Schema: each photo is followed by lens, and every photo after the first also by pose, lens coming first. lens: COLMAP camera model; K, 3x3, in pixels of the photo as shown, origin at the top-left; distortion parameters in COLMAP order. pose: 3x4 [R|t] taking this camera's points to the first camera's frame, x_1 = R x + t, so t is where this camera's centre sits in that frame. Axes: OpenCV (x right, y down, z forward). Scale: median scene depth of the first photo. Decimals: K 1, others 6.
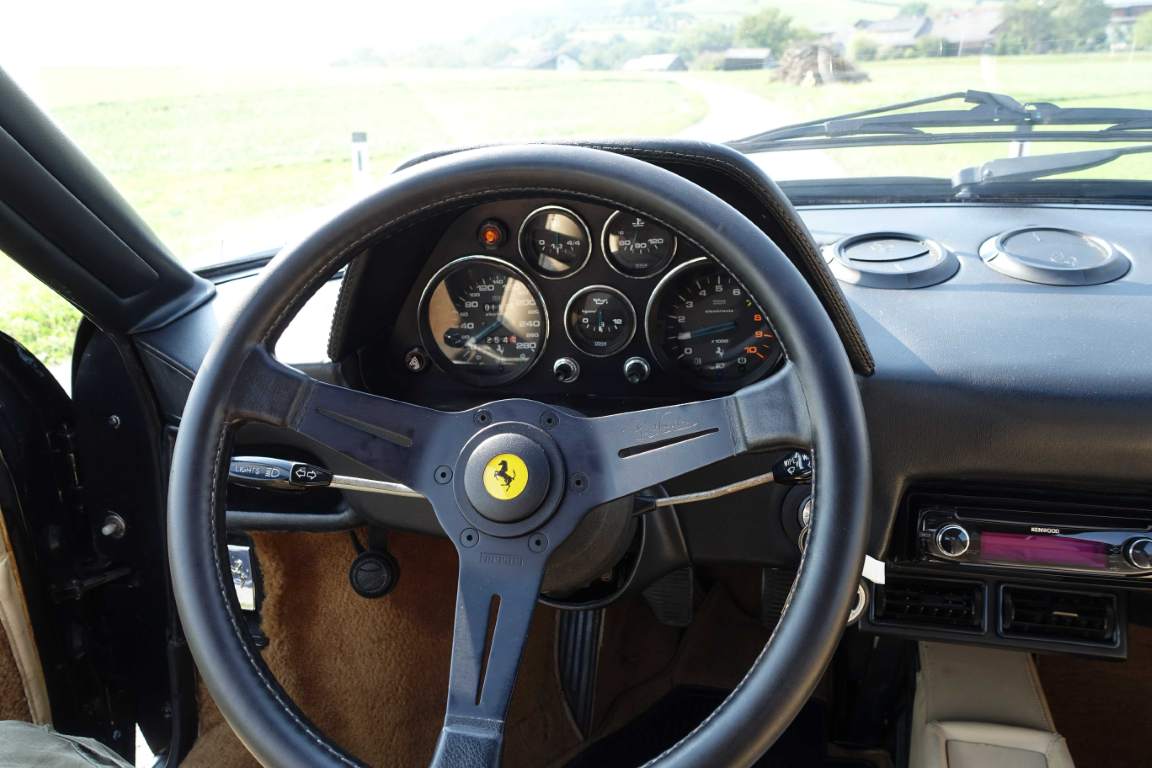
lens RADIAL K [[922.8, 0, 576.7], [0, 922.8, 383.4], [0, 0, 1]] dist [-0.005283, -0.001914]
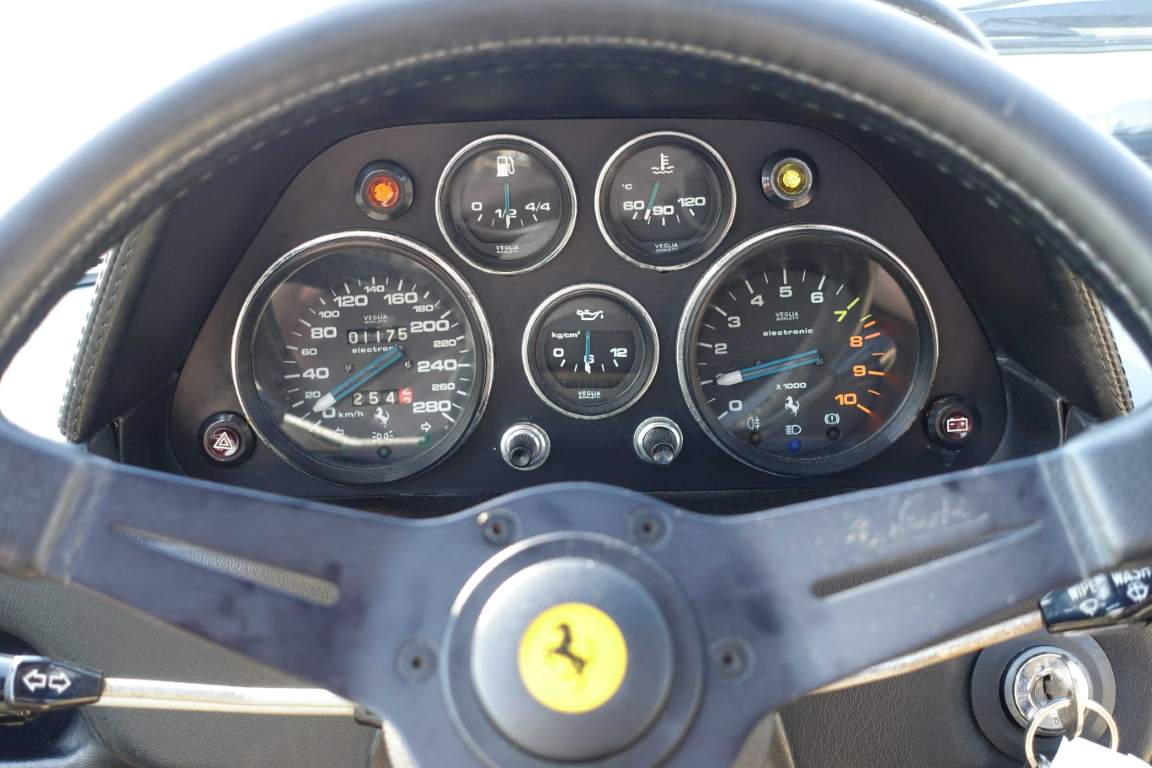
lens RADIAL K [[1340.1, 0, 576.5], [0, 1340.1, 384.1], [0, 0, 1]] dist [-0.008948, 0.003543]
pose [[0.979159, -0.025743, 0.201457, -0.140275], [0.043806, 0.995355, -0.085724, 0.017485], [-0.198314, 0.092763, 0.975739, 0.247179]]
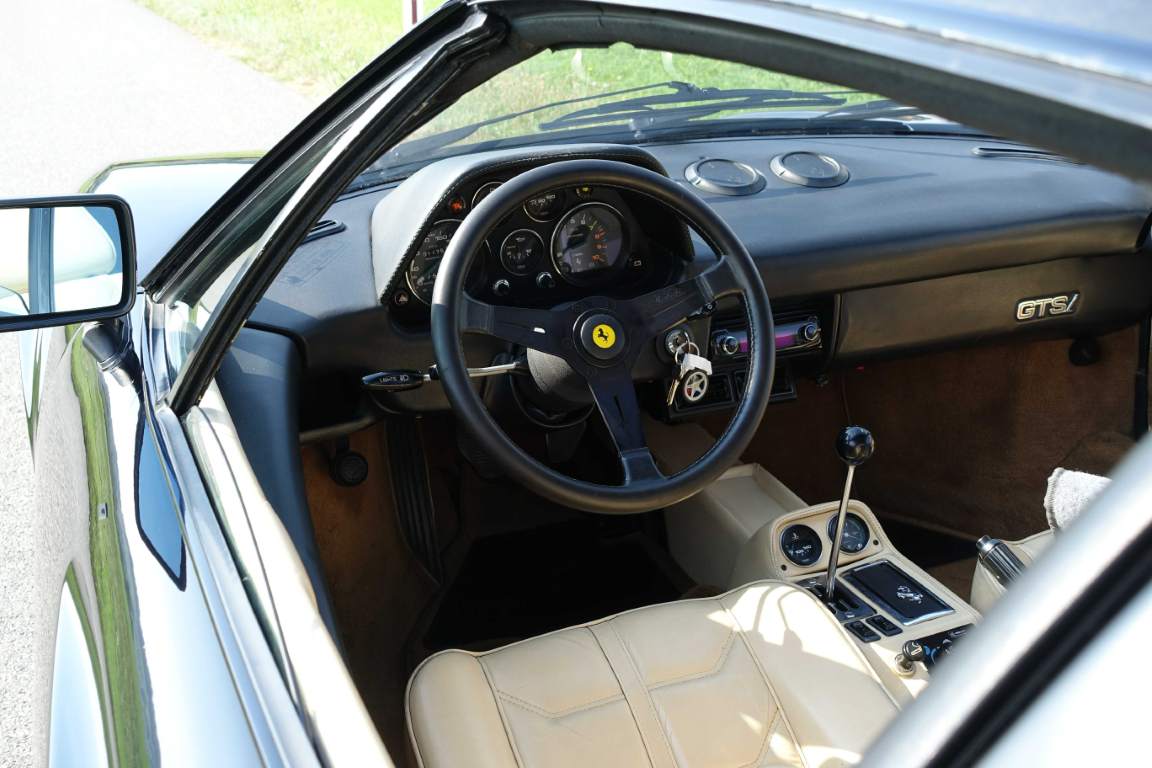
lens RADIAL K [[1199.1, 0, 575.1], [0, 1199.1, 384.4], [0, 0, 1]] dist [0.019413, 0.009020]
pose [[0.816609, -0.197446, 0.542370, -1.041013], [0.160502, 0.980289, 0.115211, -0.068200], [-0.554427, -0.007031, 0.832203, -0.725650]]
